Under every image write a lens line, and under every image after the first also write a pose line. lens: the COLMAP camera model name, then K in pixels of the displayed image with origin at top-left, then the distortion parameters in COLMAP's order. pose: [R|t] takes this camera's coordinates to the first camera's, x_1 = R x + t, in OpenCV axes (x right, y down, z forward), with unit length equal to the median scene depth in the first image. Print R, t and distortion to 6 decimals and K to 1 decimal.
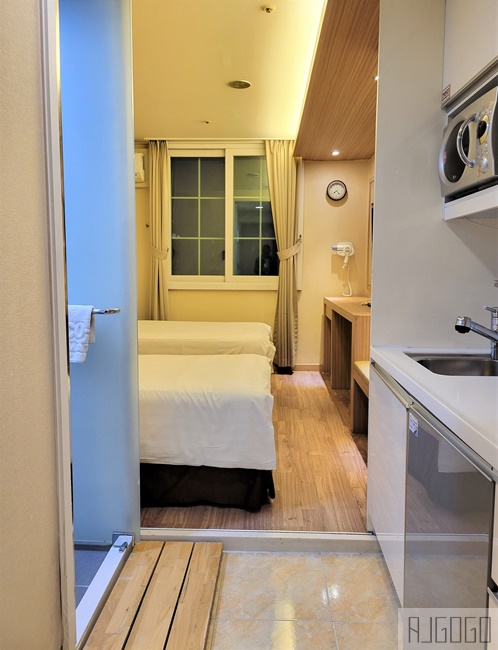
lens RADIAL K [[503.9, 0, 248.0], [0, 503.9, 315.1], [0, 0, 1]] dist [0.034329, 0.000910]
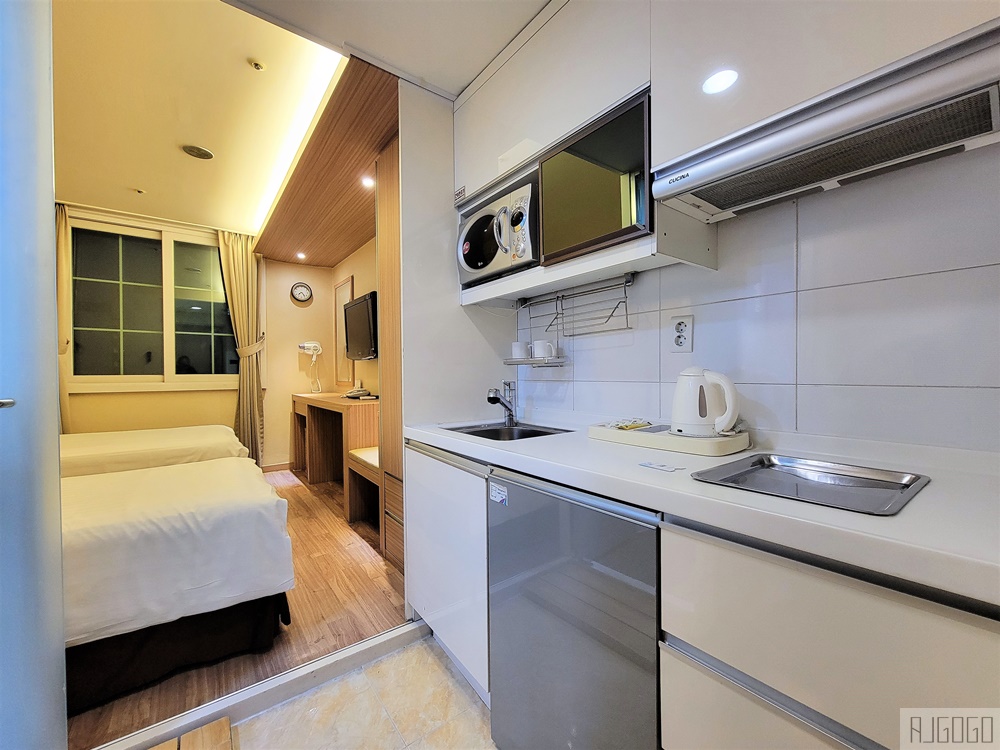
lens RADIAL K [[408.3, 0, 502.7], [0, 408.3, 378.8], [0, 0, 1]] dist [-0.000477, -0.000118]
pose [[0.770650, -0.019320, 0.636965, -0.045281], [0.073620, 0.995547, -0.058875, 0.012360], [-0.632991, 0.092265, 0.768641, 0.104690]]
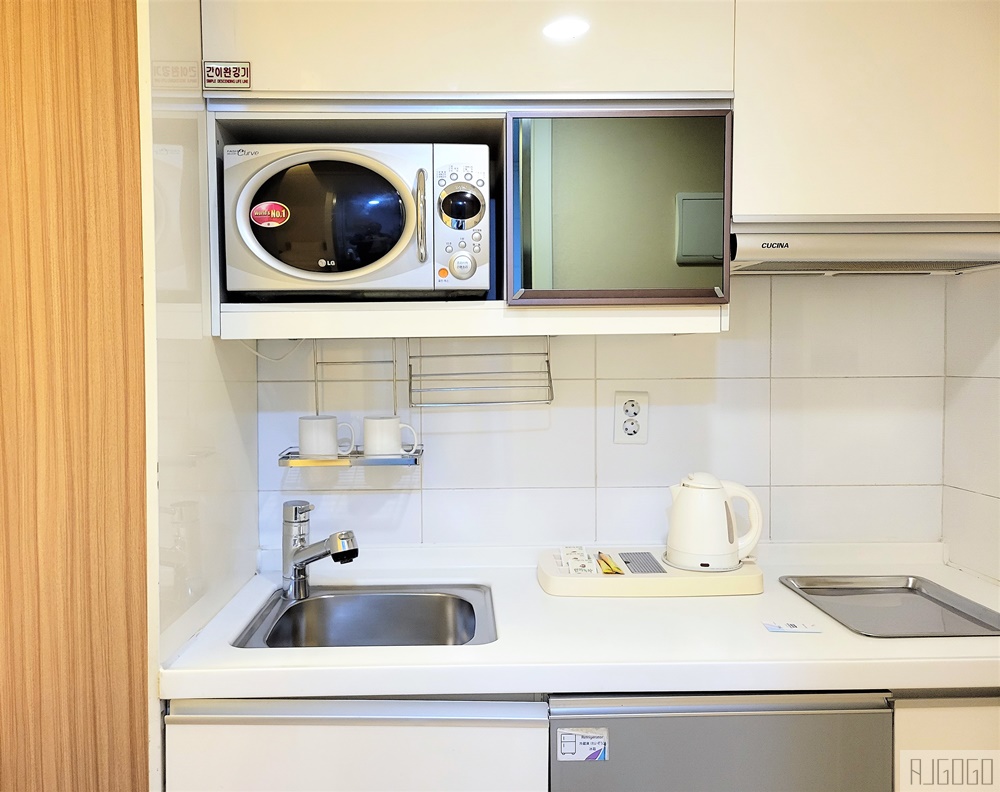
lens RADIAL K [[818.3, 0, 500.0], [0, 818.3, 396.0], [0, 0, 1]] dist [0.050262, 0.000450]
pose [[-0.075598, -0.046046, 0.996075, -0.145030], [0.105155, 0.992995, 0.053885, -0.057247], [-0.991578, 0.108816, -0.070226, 0.309768]]
